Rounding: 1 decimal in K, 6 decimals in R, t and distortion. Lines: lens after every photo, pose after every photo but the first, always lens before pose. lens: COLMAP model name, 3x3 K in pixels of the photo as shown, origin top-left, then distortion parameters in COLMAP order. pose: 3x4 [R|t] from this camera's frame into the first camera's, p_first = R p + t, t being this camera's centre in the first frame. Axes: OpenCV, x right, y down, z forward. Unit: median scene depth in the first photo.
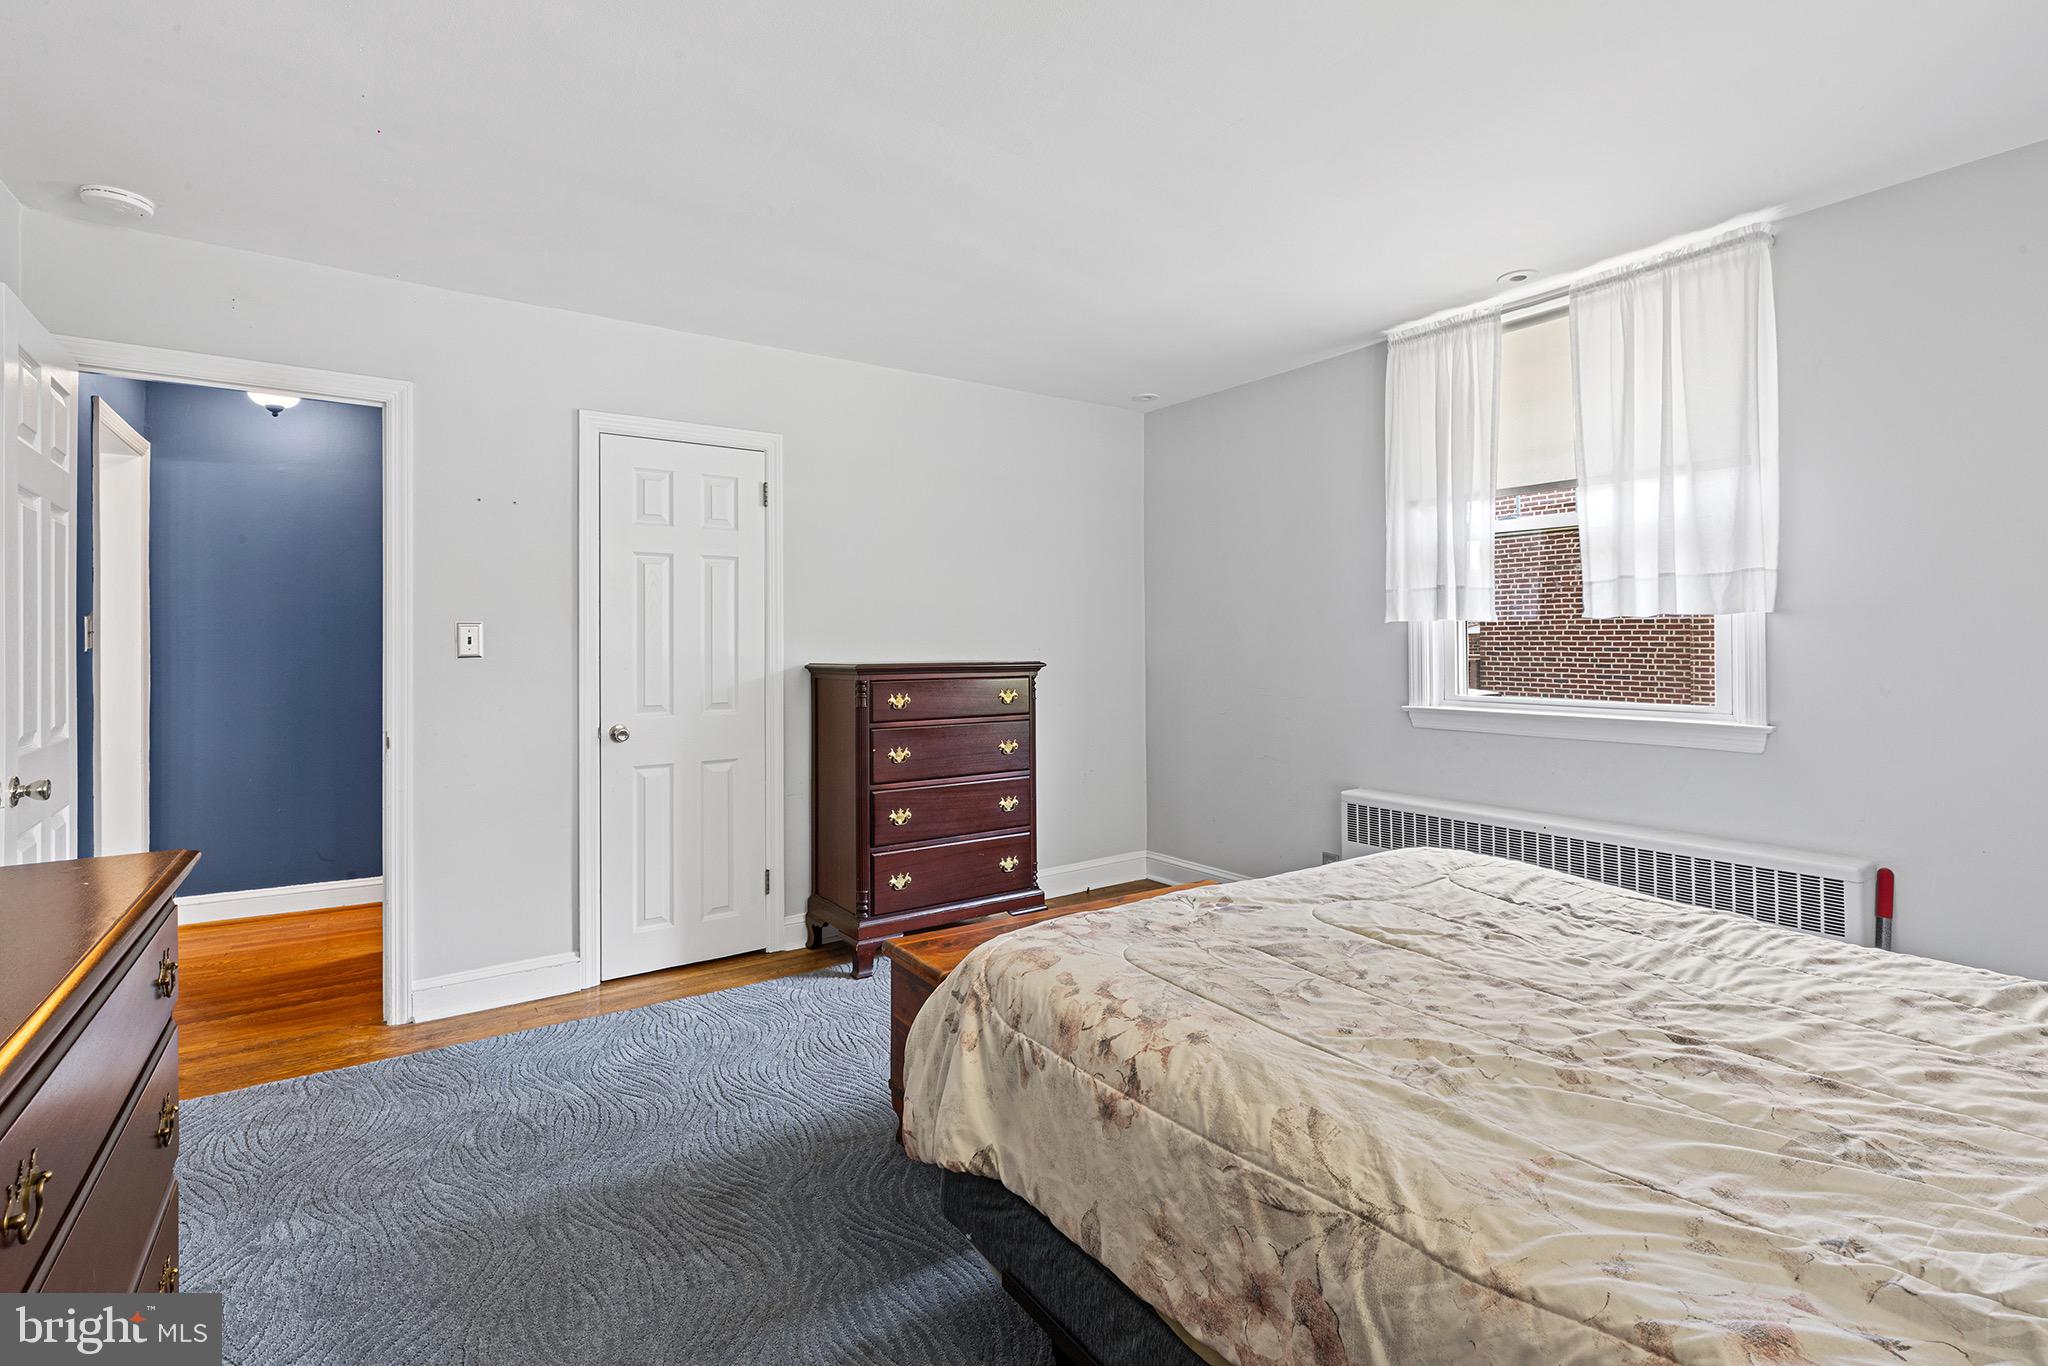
lens RADIAL K [[920.6, 0, 1018.5], [0, 920.6, 658.0], [0, 0, 1]] dist [0.003701, 0.000330]
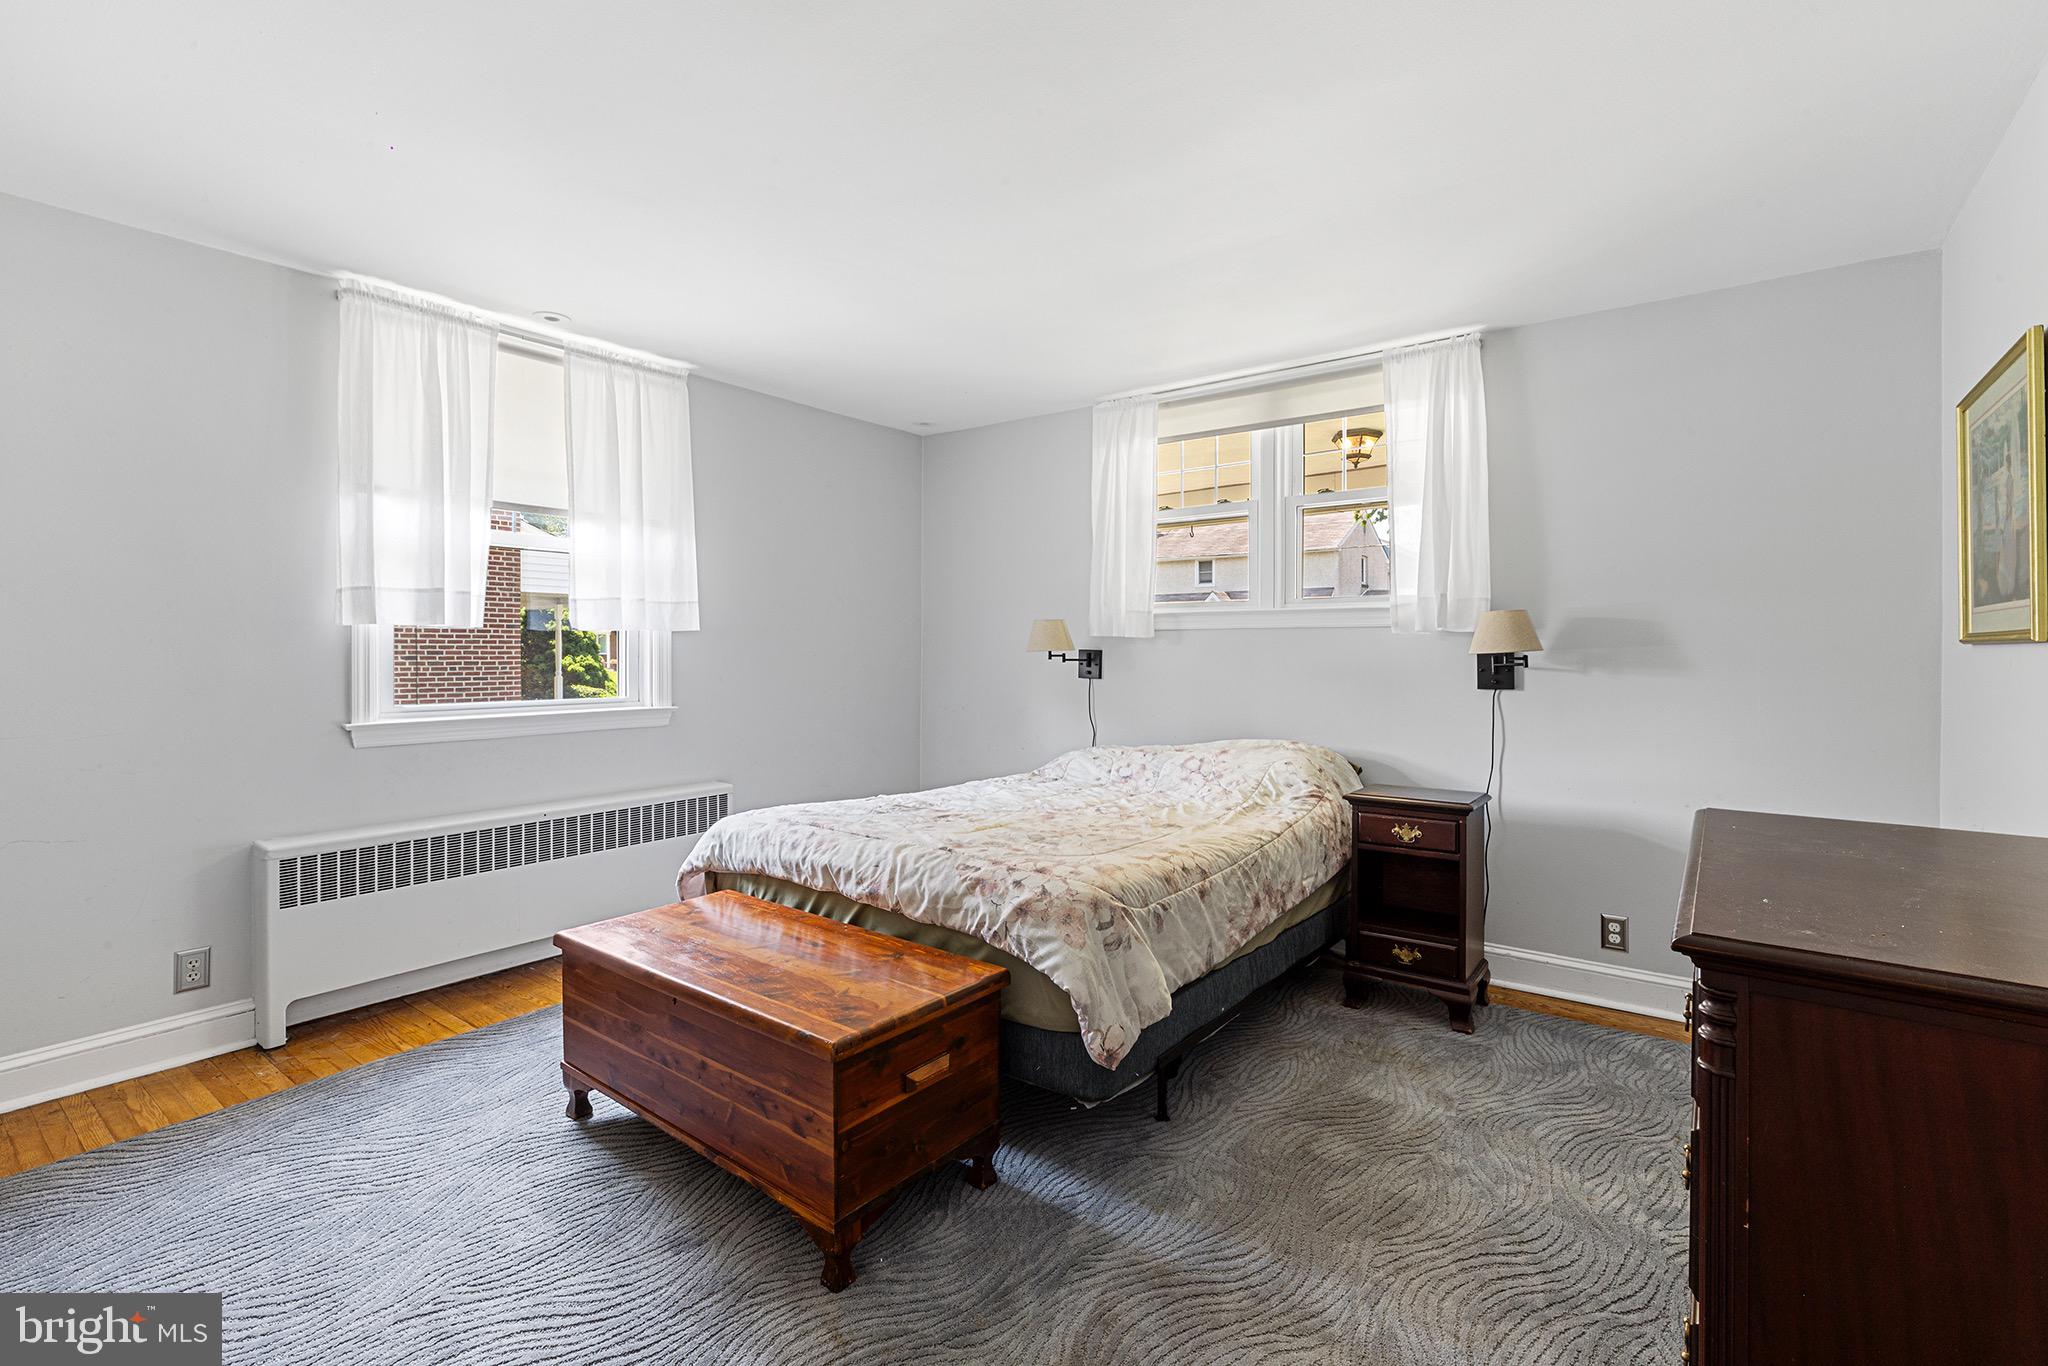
lens RADIAL K [[920.6, 0, 1018.5], [0, 920.6, 658.0], [0, 0, 1]] dist [0.003701, 0.000330]
pose [[-0.289784, -0.010821, 0.957031, -0.635895], [0.010048, 0.999847, 0.014348, -0.016239], [-0.957039, 0.013774, -0.289631, 0.742201]]
